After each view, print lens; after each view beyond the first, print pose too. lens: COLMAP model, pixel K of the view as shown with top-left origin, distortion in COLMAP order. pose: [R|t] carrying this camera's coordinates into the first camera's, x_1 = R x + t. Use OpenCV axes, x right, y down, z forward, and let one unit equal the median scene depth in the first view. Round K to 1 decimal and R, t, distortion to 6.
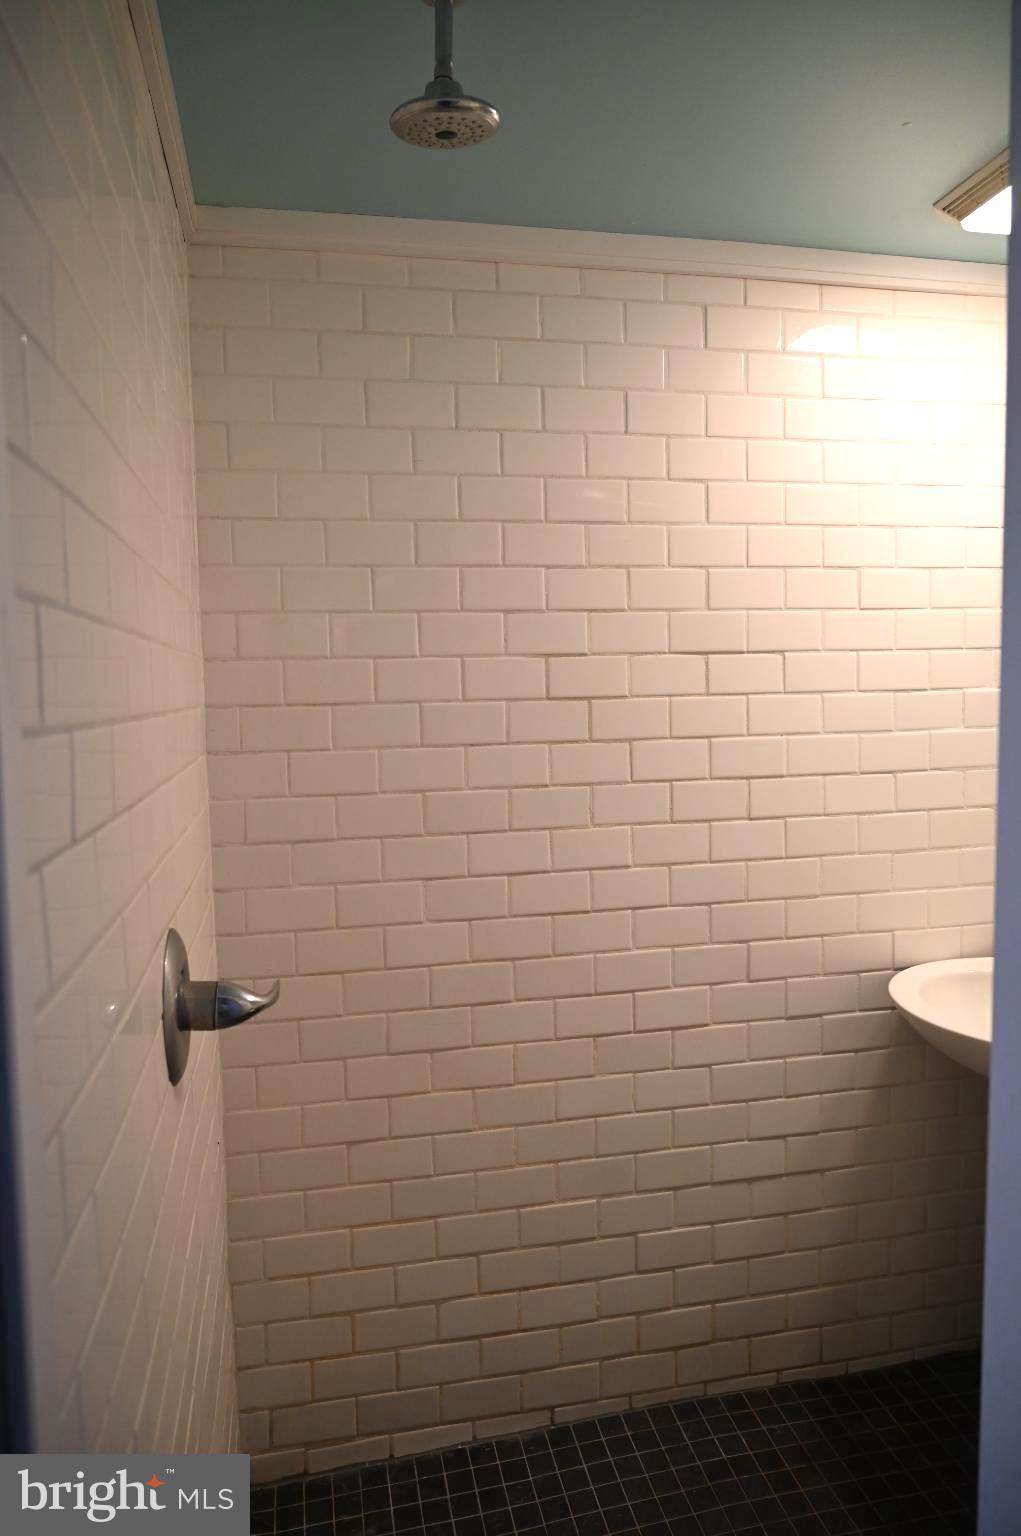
lens RADIAL K [[1023.1, 0, 504.7], [0, 1023.1, 767.9], [0, 0, 1]] dist [-0.013021, 0.002442]
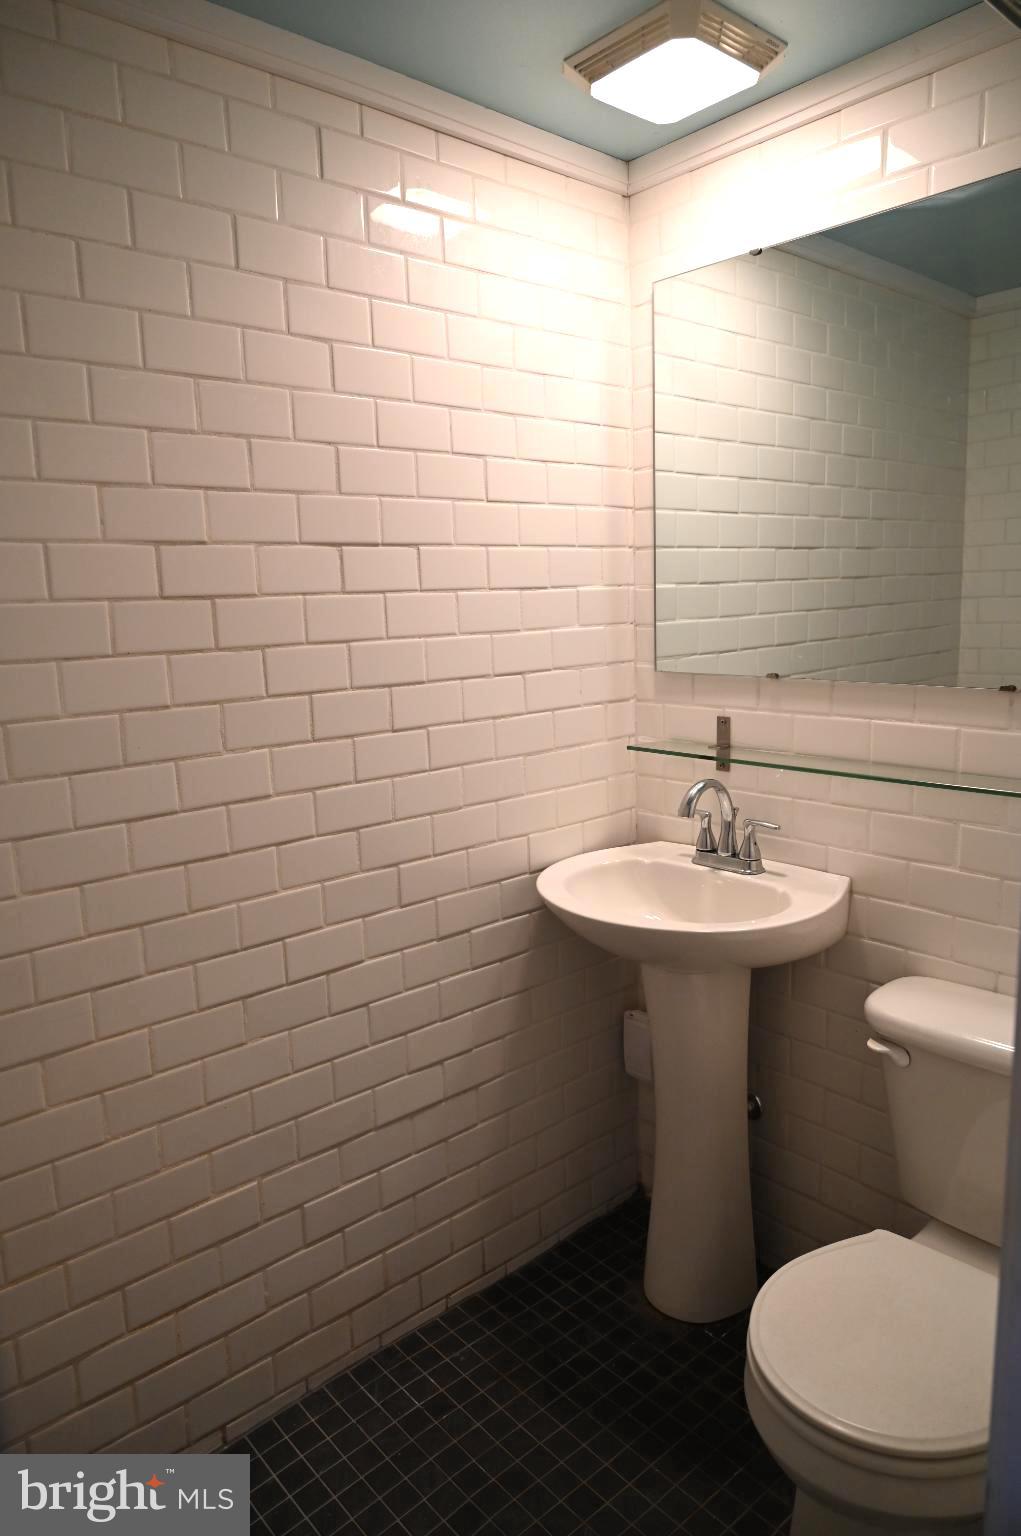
lens RADIAL K [[1023.1, 0, 515.4], [0, 1023.1, 765.8], [0, 0, 1]] dist [-0.013021, 0.002442]
pose [[0.867504, -0.086787, 0.489800, -0.116505], [0.051847, 0.995075, 0.084487, 0.009660], [-0.494720, -0.047898, 0.867731, 0.158621]]
